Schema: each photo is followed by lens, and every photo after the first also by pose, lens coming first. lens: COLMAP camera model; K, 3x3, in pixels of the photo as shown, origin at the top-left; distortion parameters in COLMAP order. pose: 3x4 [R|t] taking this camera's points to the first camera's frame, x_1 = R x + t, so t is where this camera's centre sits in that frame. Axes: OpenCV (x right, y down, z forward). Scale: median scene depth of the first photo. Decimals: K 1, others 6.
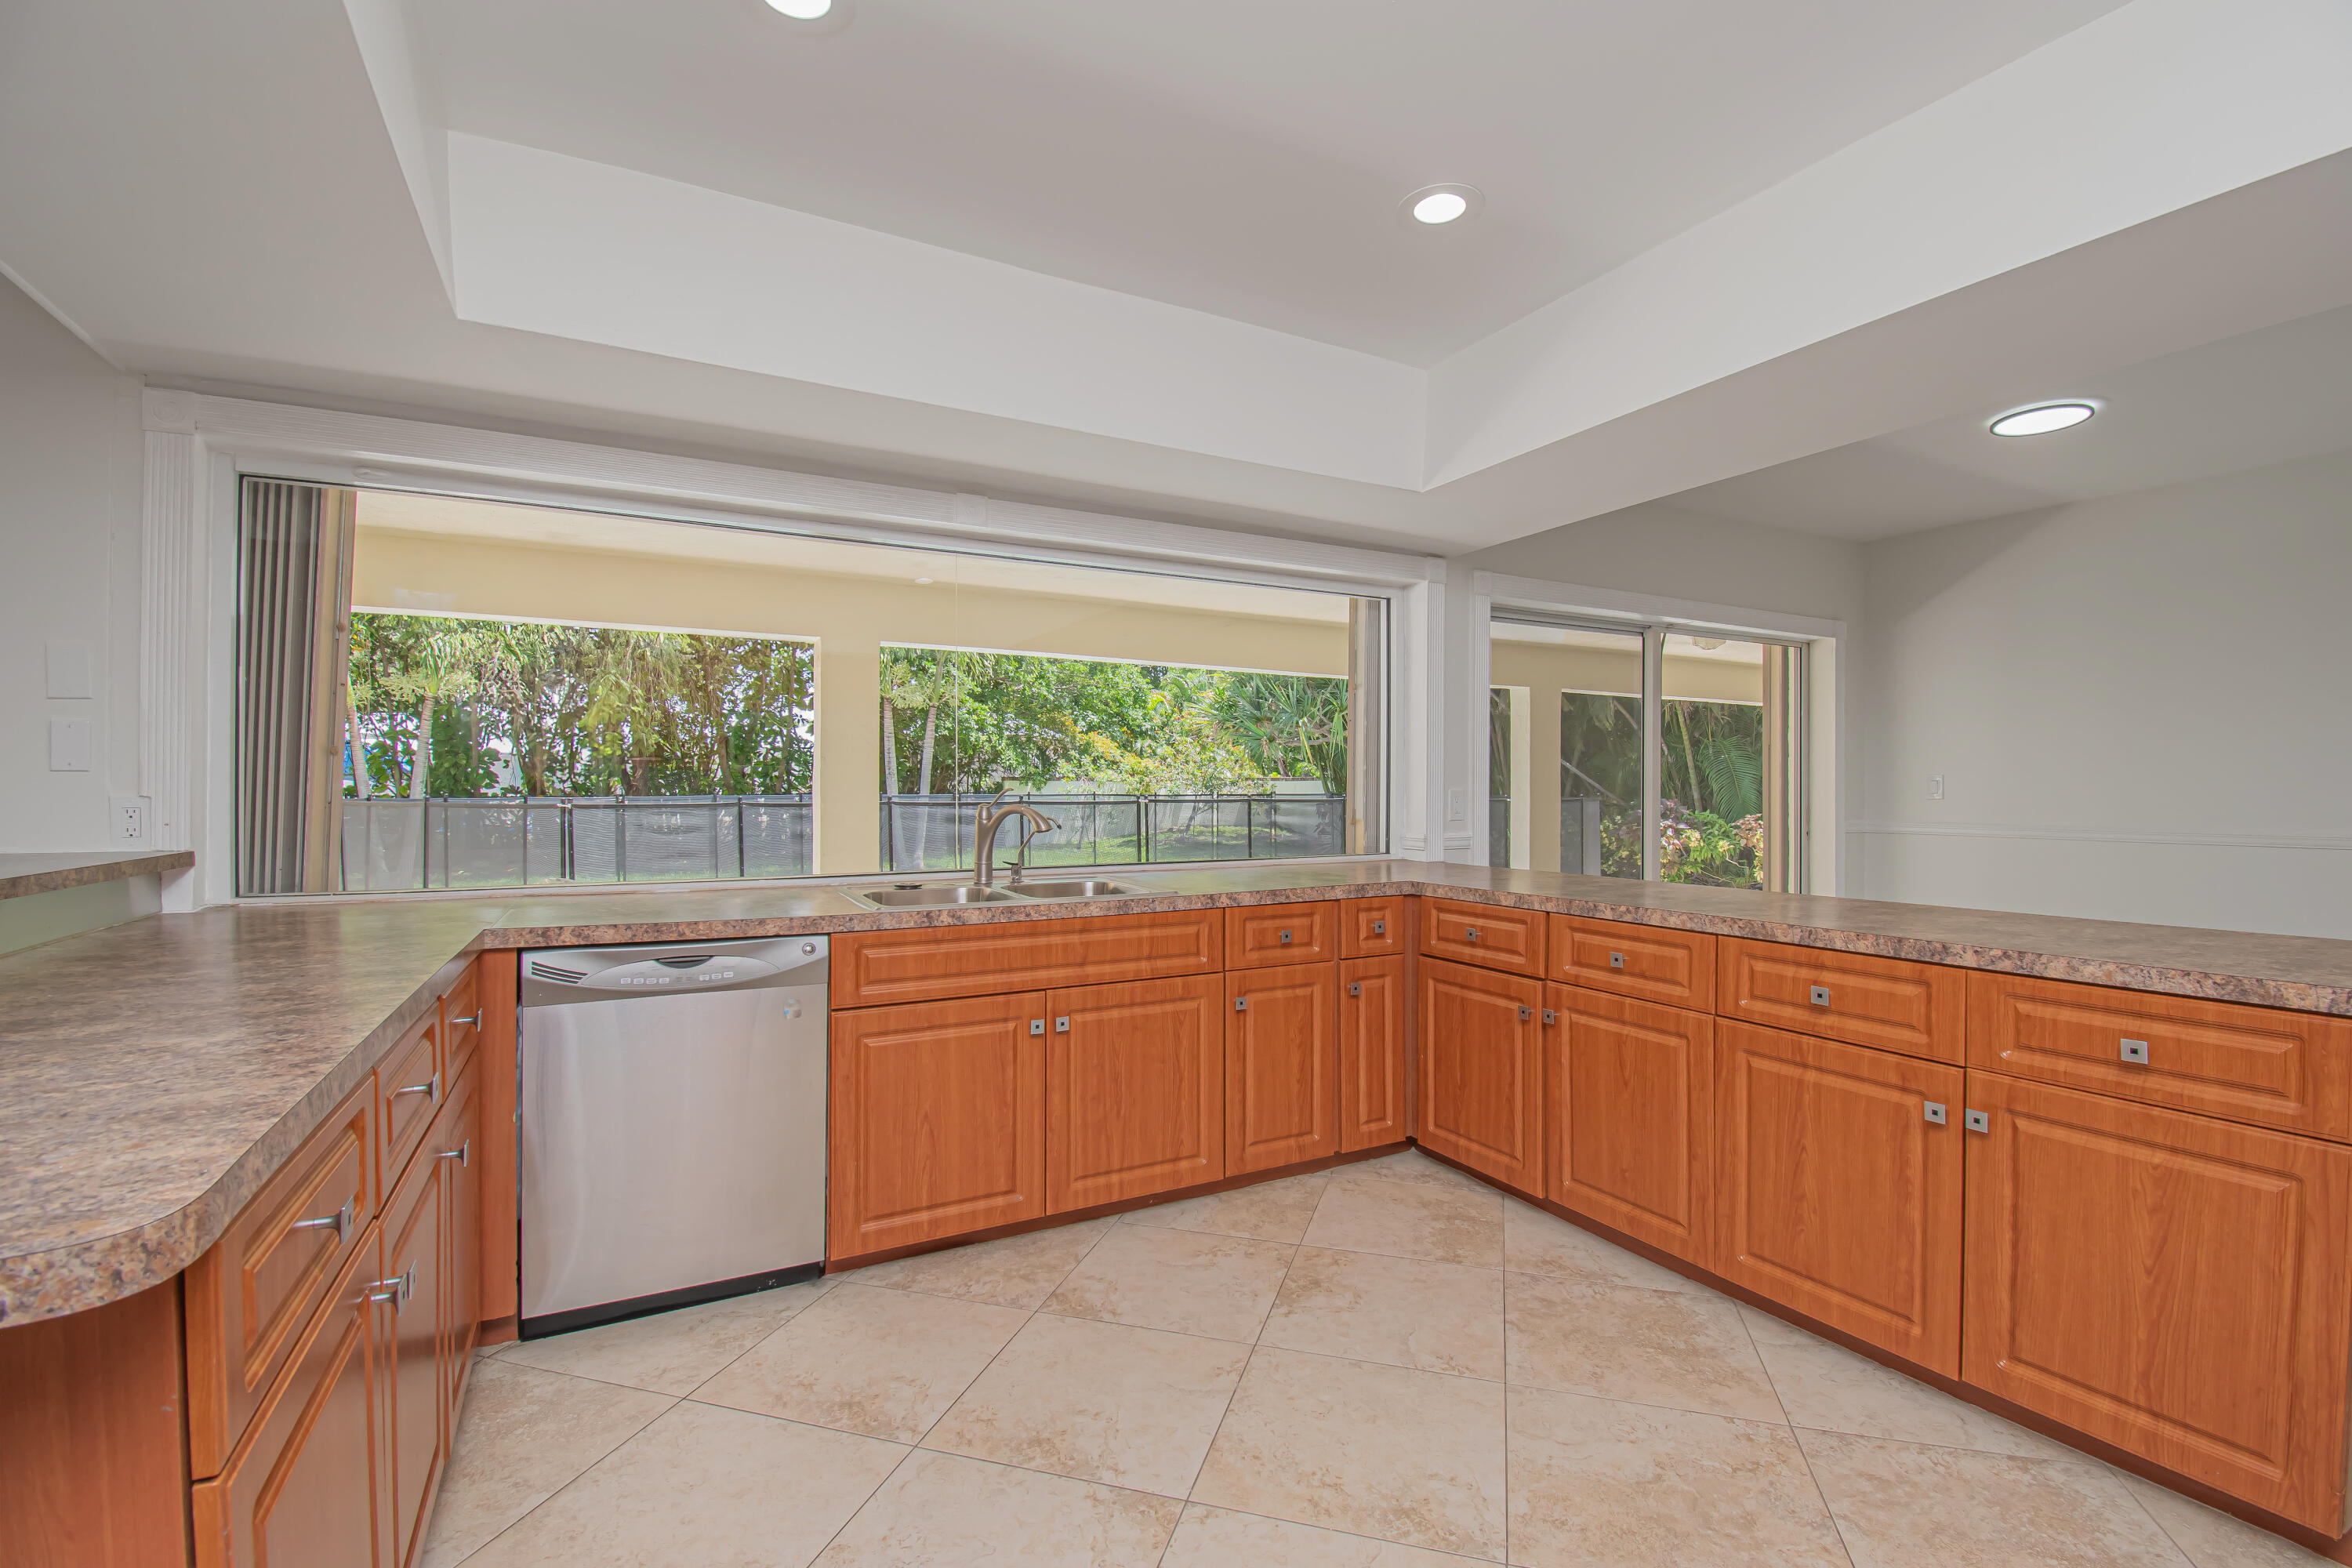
lens RADIAL K [[1071.8, 0, 1184.9], [0, 1071.8, 783.8], [0, 0, 1]] dist [0.020861, -0.021483]
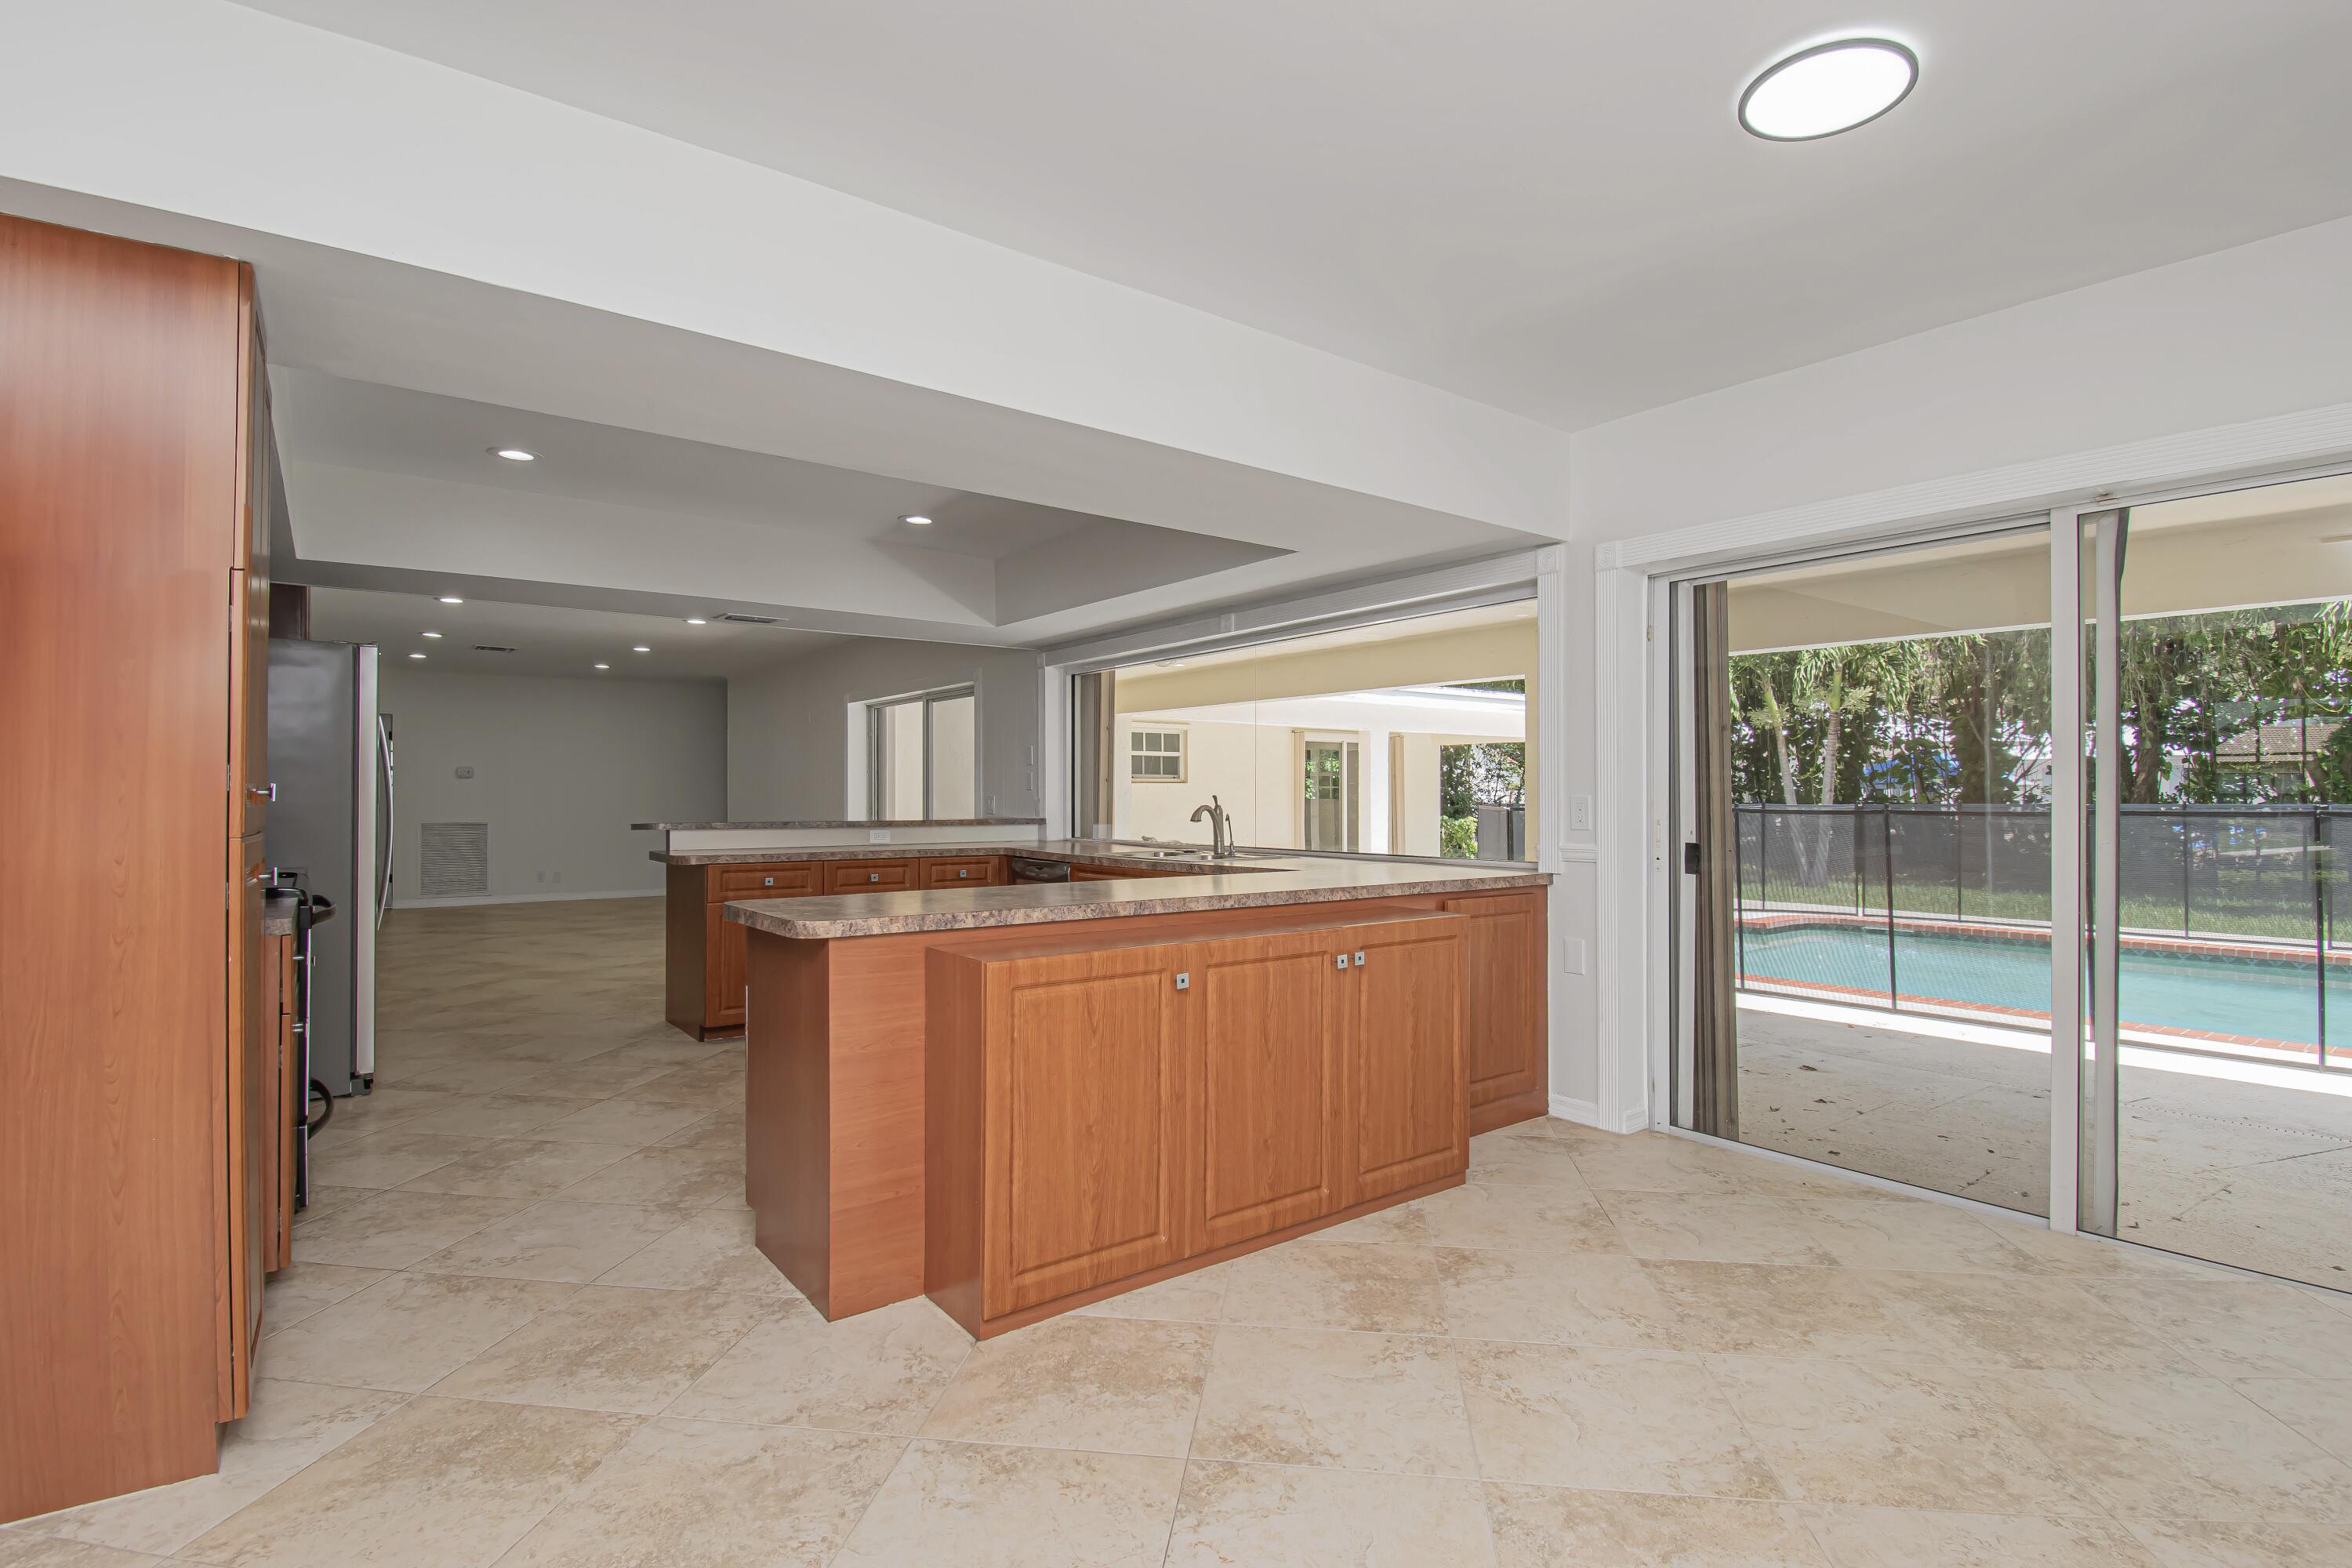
lens RADIAL K [[1126.4, 0, 1169.7], [0, 1126.4, 782.9], [0, 0, 1]] dist [-0.017688, 0.000200]
pose [[0.142705, -0.013037, -0.989679, 1.804106], [0.004618, 0.999911, -0.012505, 0.009387], [0.989754, -0.002785, 0.142753, 0.817715]]
